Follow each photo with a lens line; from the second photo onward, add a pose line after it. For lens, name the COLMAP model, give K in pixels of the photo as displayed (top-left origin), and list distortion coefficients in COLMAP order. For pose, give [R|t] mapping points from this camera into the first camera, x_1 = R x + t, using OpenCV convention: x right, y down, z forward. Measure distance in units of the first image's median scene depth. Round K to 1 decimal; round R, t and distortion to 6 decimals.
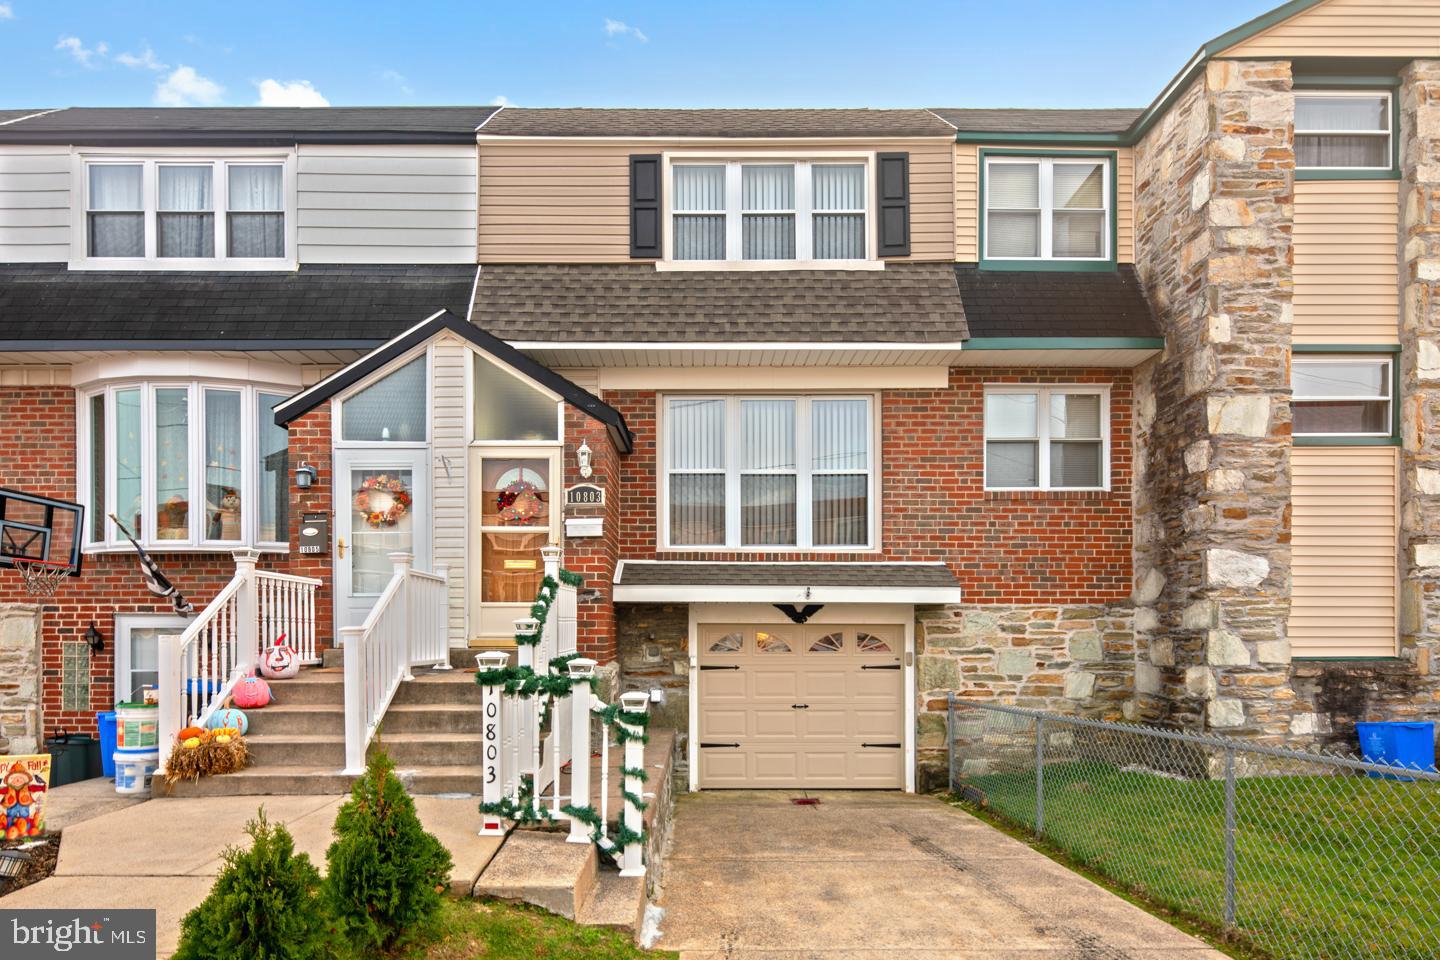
lens RADIAL K [[708.7, 0, 707.5], [0, 708.7, 466.7], [0, 0, 1]] dist [0.001159, -0.000454]
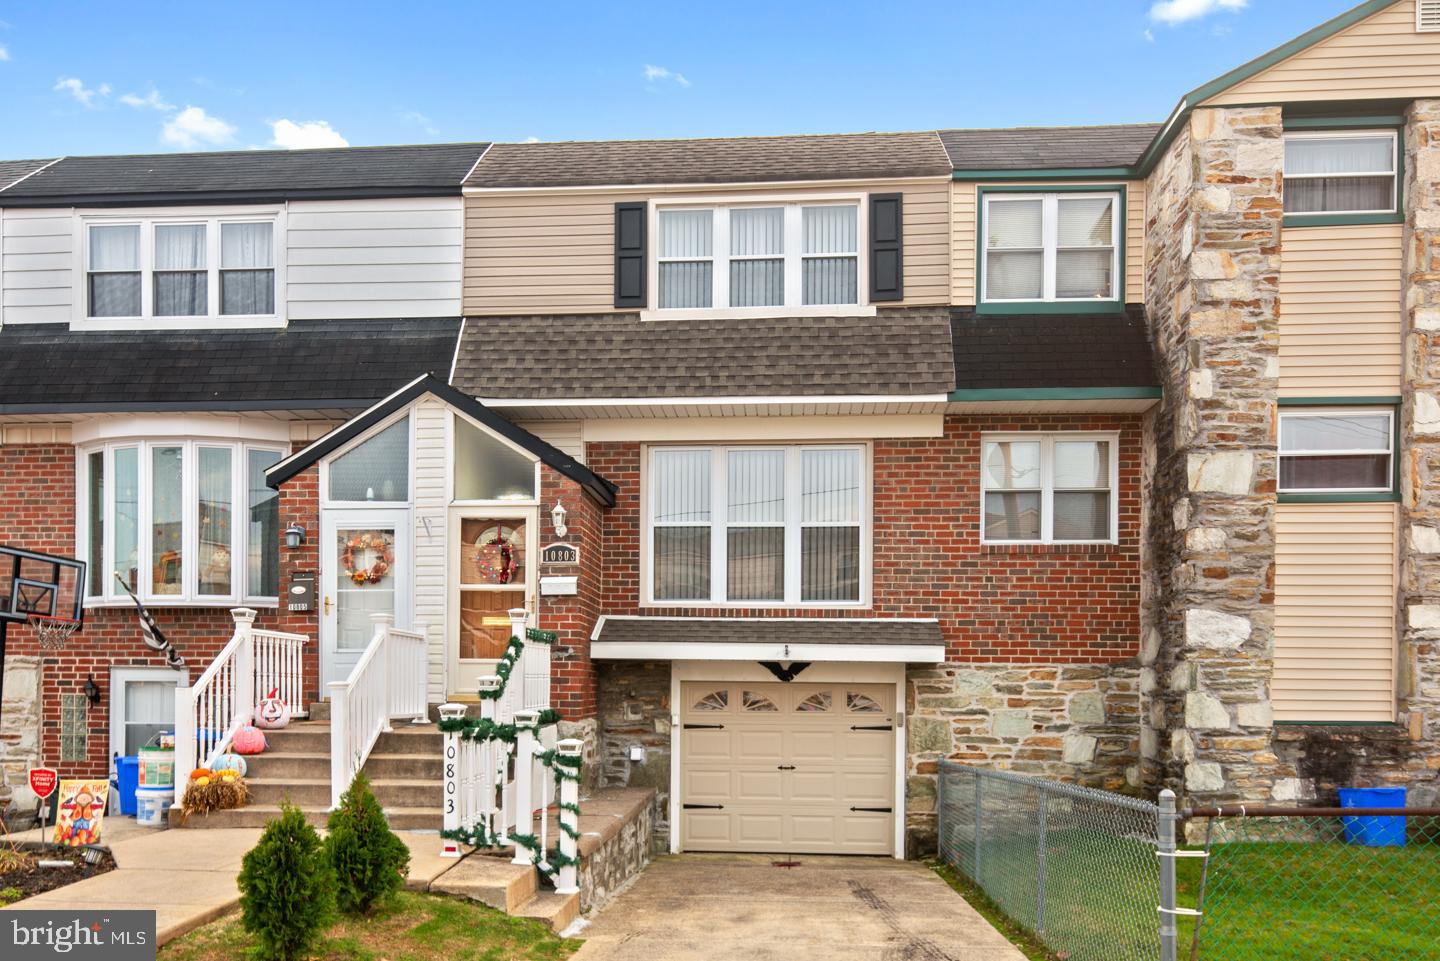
lens RADIAL K [[871.0, 0, 719.6], [0, 871.0, 463.2], [0, 0, 1]] dist [0.000985, -0.000594]
pose [[0.998809, -0.003919, -0.048631, 0.108899], [0.002654, 0.999657, -0.026055, -0.052773], [0.048717, 0.025895, 0.998477, -0.227474]]
